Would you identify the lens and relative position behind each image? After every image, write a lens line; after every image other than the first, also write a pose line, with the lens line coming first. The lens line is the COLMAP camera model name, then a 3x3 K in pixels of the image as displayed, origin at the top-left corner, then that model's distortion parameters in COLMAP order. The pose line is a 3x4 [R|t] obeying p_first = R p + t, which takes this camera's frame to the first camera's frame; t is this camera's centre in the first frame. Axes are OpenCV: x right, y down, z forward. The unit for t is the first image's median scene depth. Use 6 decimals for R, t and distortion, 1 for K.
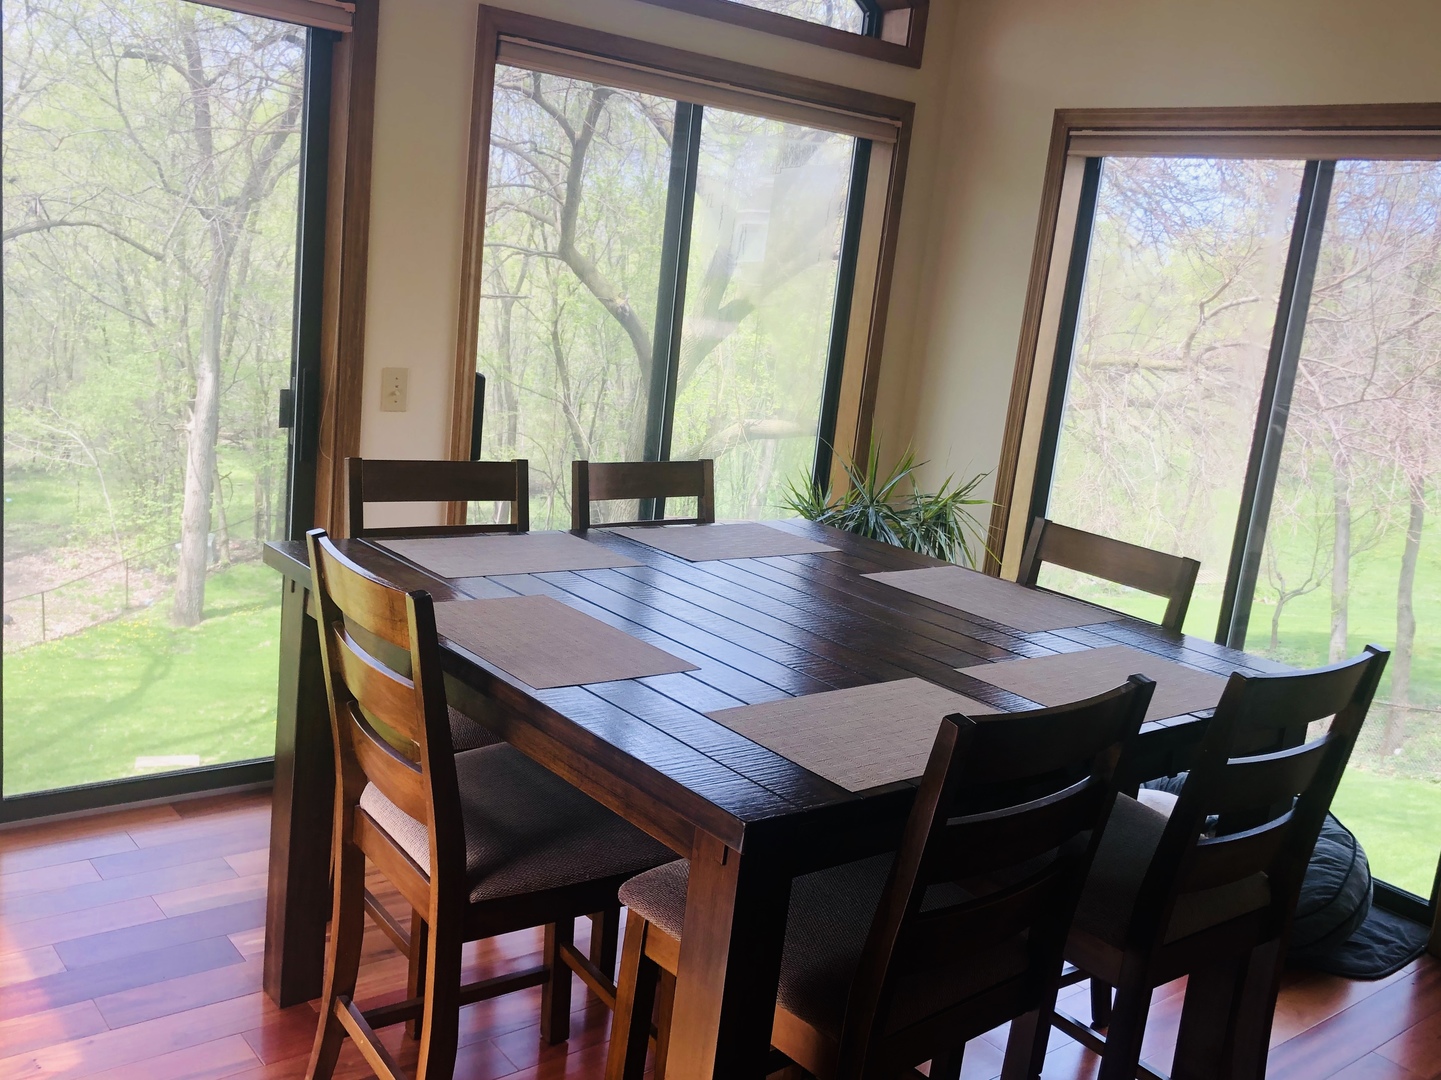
lens RADIAL K [[1188.0, 0, 720.5], [0, 1188.0, 540.0], [0, 0, 1]] dist [0.025714, -0.017357]
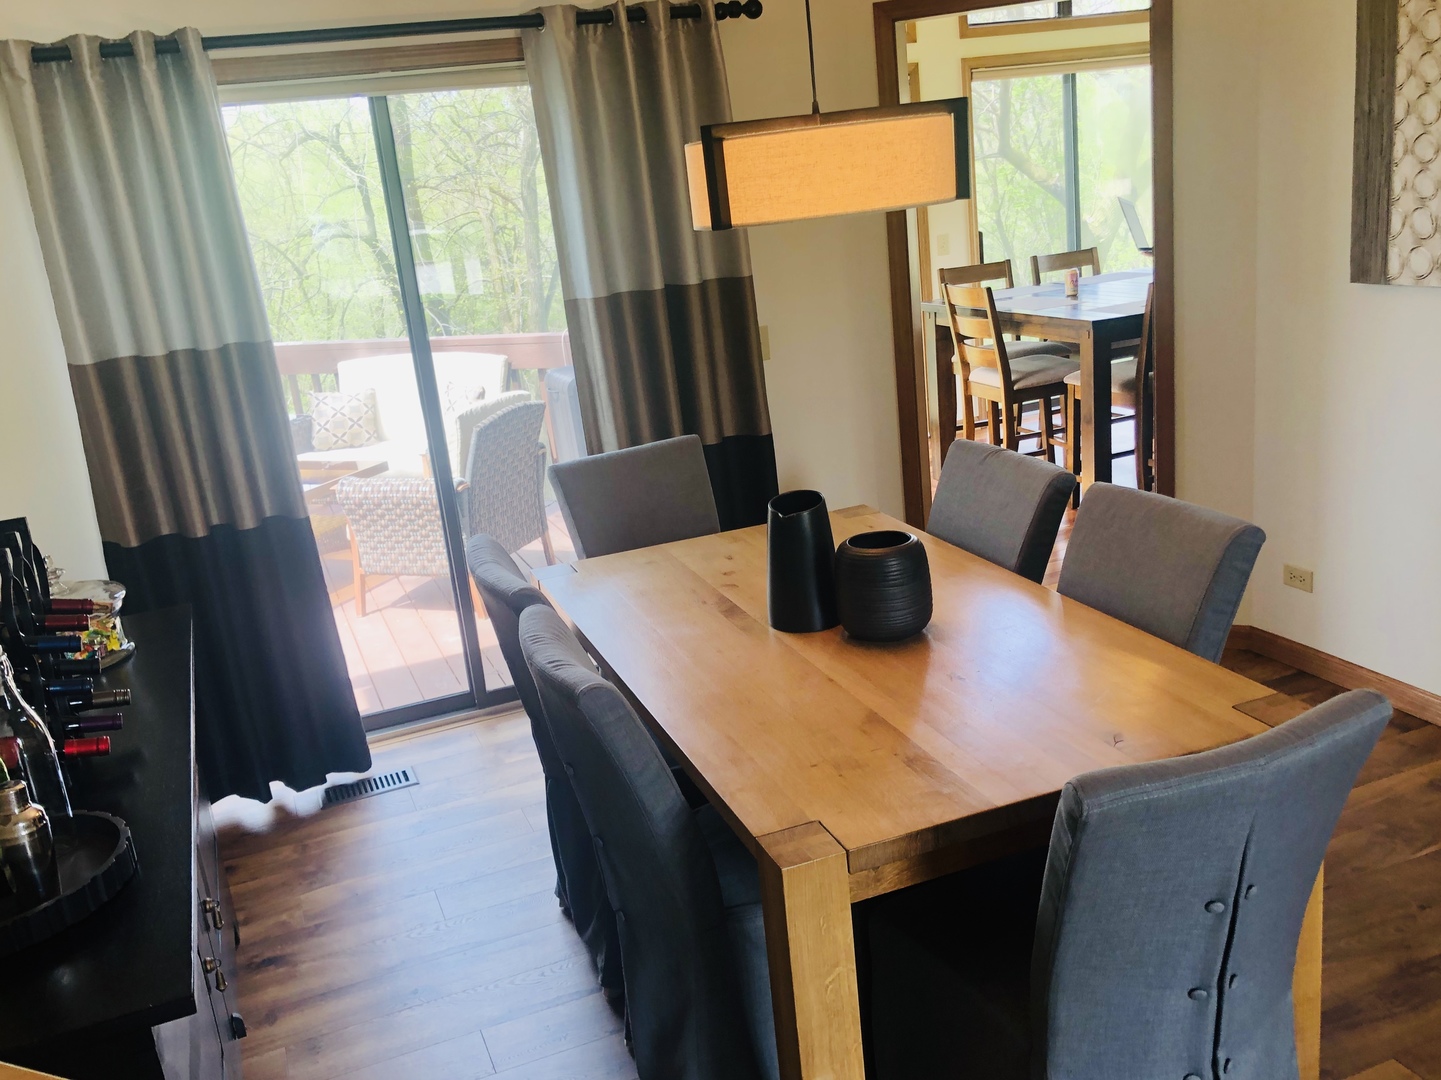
lens RADIAL K [[1188.0, 0, 720.5], [0, 1188.0, 540.0], [0, 0, 1]] dist [0.025714, -0.017357]
pose [[0.917779, -0.107385, -0.382296, 0.122548], [0.135911, 0.989542, 0.048325, 0.238377], [0.373108, -0.096310, 0.922776, -1.169889]]
